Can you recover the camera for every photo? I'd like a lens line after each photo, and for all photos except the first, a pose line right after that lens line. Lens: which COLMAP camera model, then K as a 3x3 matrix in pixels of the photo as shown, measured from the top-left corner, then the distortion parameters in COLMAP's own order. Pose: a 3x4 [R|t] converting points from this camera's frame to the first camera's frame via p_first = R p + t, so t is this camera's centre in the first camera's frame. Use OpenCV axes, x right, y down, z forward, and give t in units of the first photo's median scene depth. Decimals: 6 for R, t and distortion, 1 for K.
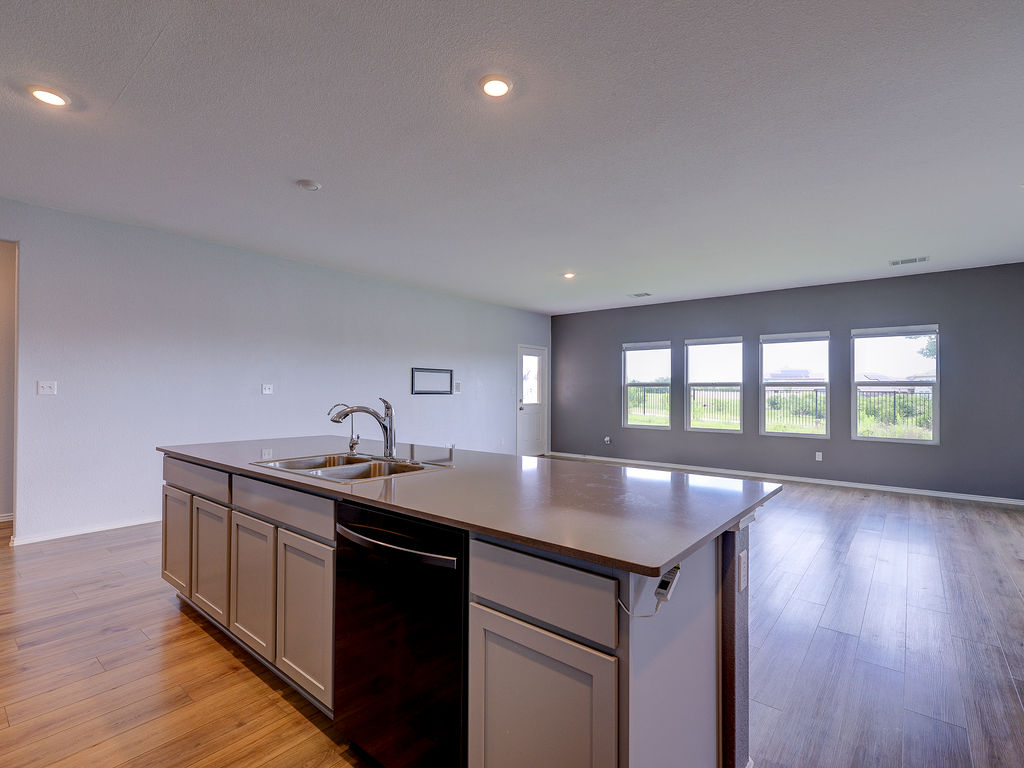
lens RADIAL K [[484.7, 0, 511.0], [0, 484.7, 388.2], [0, 0, 1]] dist [0.002686, 0.000259]
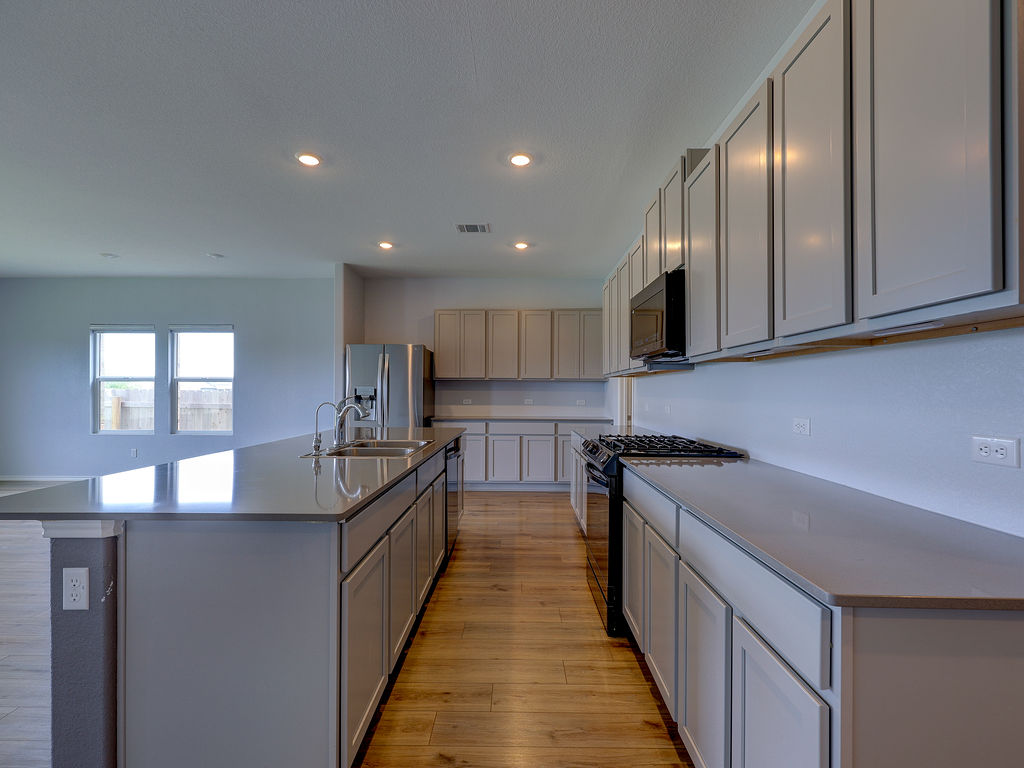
lens RADIAL K [[484.7, 0, 511.0], [0, 484.7, 388.2], [0, 0, 1]] dist [0.002686, 0.000259]
pose [[-0.630176, -0.003025, 0.776446, -0.537415], [-0.018492, 0.999767, -0.011114, 0.002806], [-0.776232, -0.021362, -0.630086, 0.533535]]
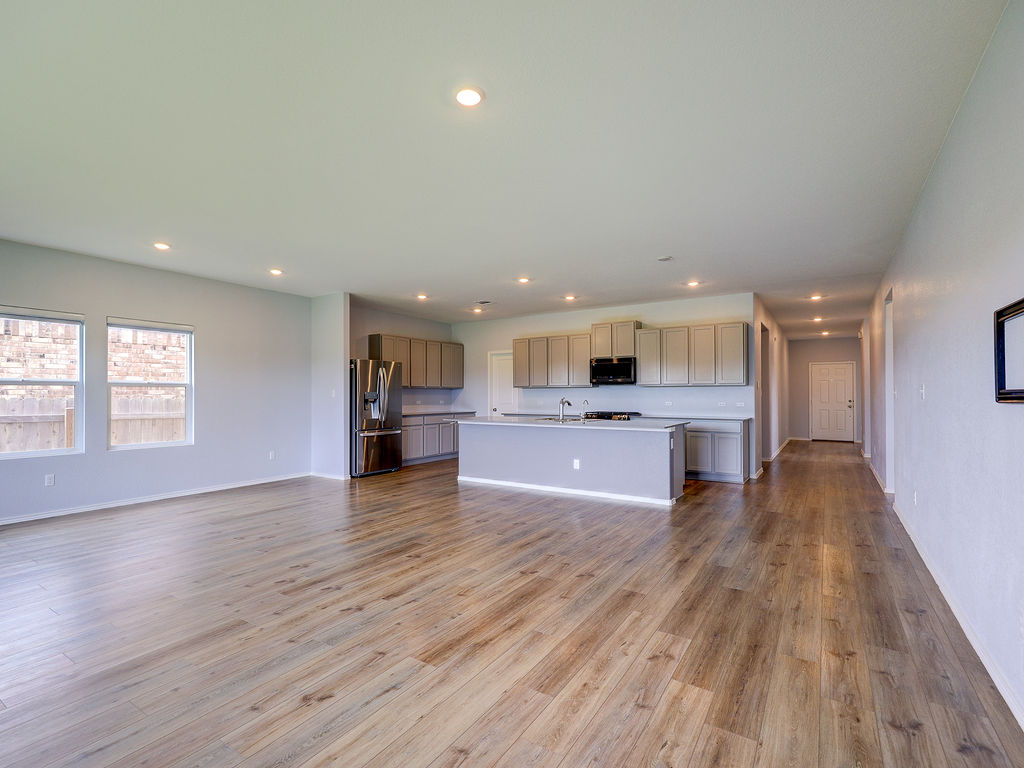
lens RADIAL K [[484.7, 0, 511.0], [0, 484.7, 388.2], [0, 0, 1]] dist [0.002686, 0.000259]
pose [[-0.992962, -0.007606, -0.118192, 0.129681], [-0.004339, 0.999602, -0.027879, 0.015196], [0.118357, -0.027170, -0.992599, 1.402681]]
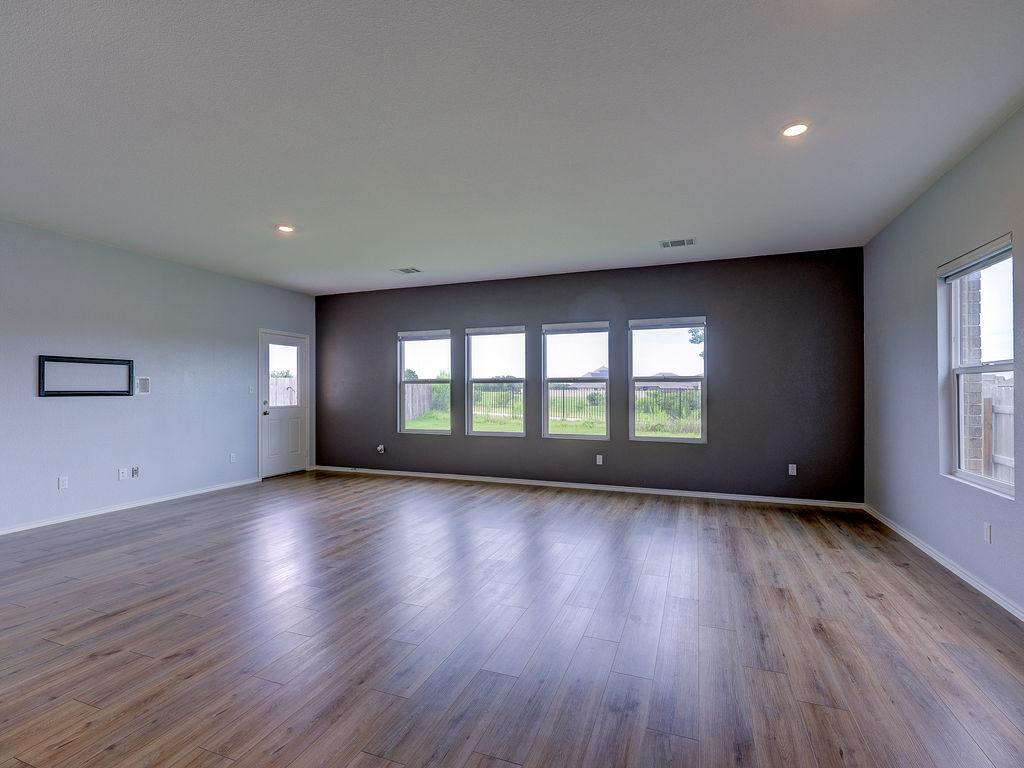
lens RADIAL K [[484.7, 0, 511.0], [0, 484.7, 388.2], [0, 0, 1]] dist [0.002686, 0.000259]
pose [[0.947597, -0.006601, 0.319399, 0.203110], [0.005794, 0.999977, 0.003476, 0.003324], [-0.319415, -0.001443, 0.947614, 0.209262]]
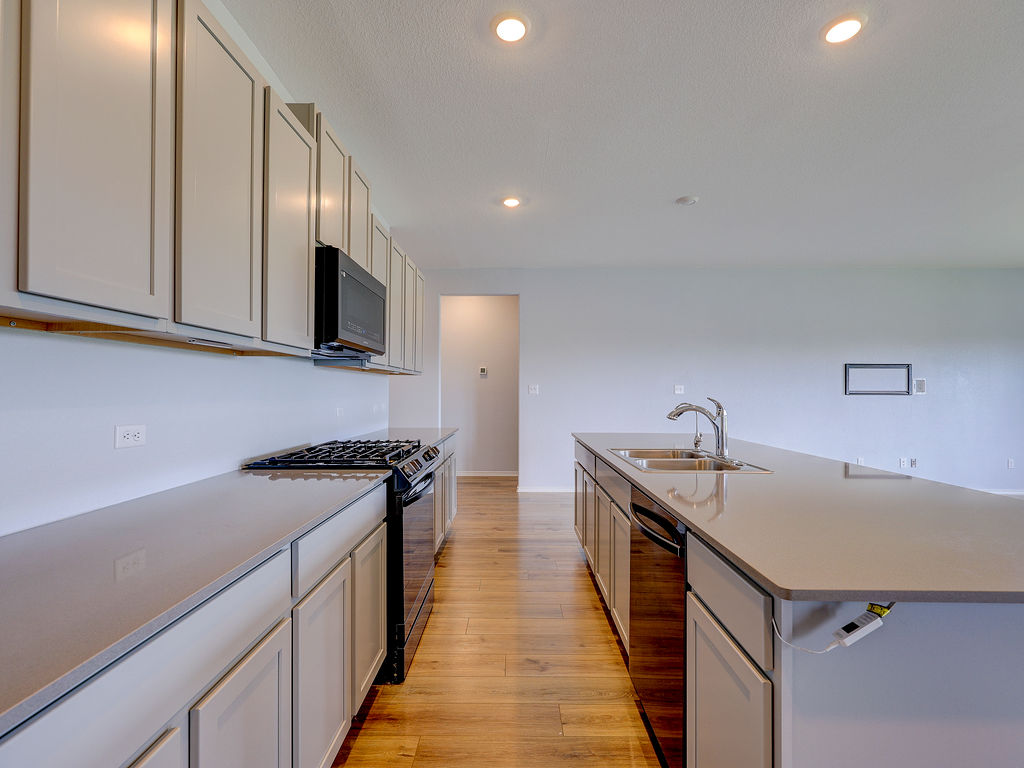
lens RADIAL K [[484.7, 0, 511.0], [0, 484.7, 388.2], [0, 0, 1]] dist [0.002686, 0.000259]
pose [[0.630591, -0.007323, -0.776081, 0.096680], [0.006335, 0.999971, -0.004288, 0.000566], [0.776089, -0.002212, 0.630619, 0.007427]]
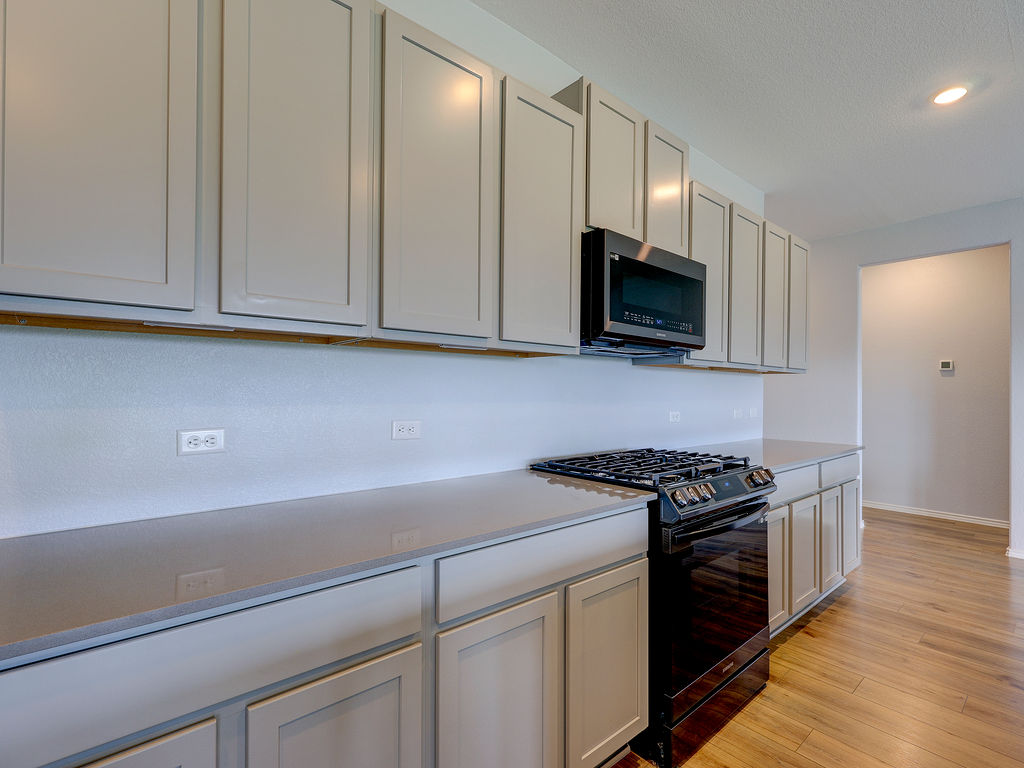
lens RADIAL K [[484.7, 0, 511.0], [0, 484.7, 388.2], [0, 0, 1]] dist [0.002686, 0.000259]
pose [[-0.166141, -0.011560, -0.986034, 0.059884], [-0.001451, 0.999933, -0.011479, 0.001133], [0.986101, -0.000477, -0.166147, 0.113290]]
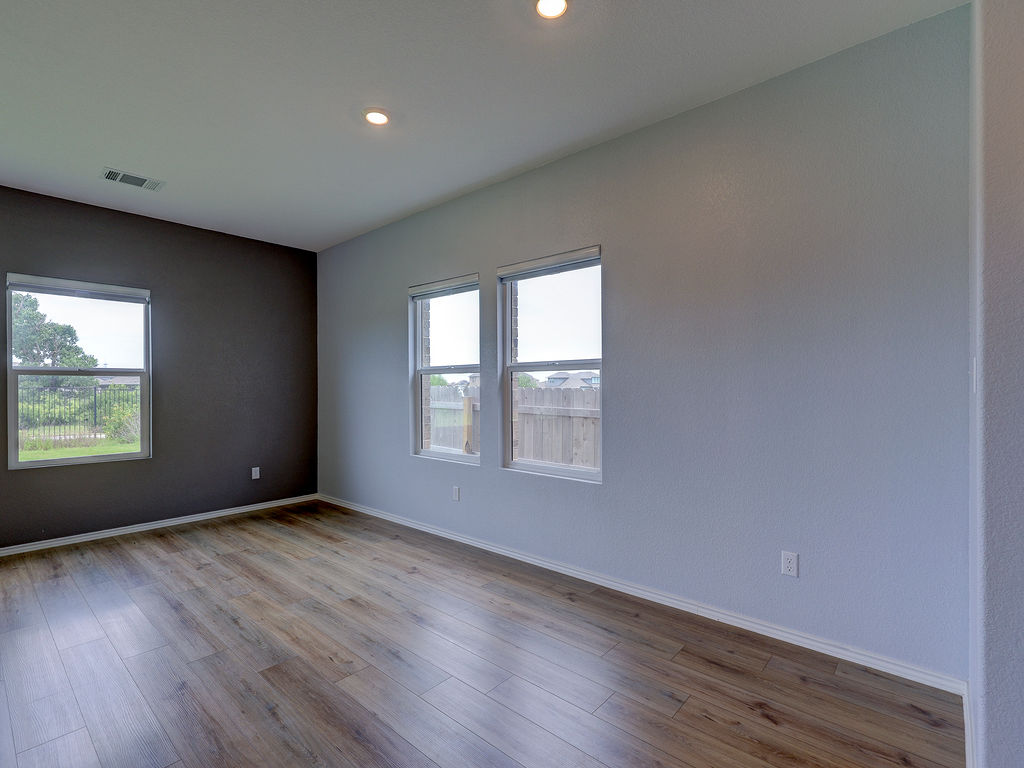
lens RADIAL K [[484.7, 0, 511.0], [0, 484.7, 388.2], [0, 0, 1]] dist [0.002686, 0.000259]
pose [[0.031738, -0.007381, 0.999469, 0.165835], [-0.004220, 0.999963, 0.007519, 0.005813], [-0.999487, -0.004456, 0.031705, 0.414122]]
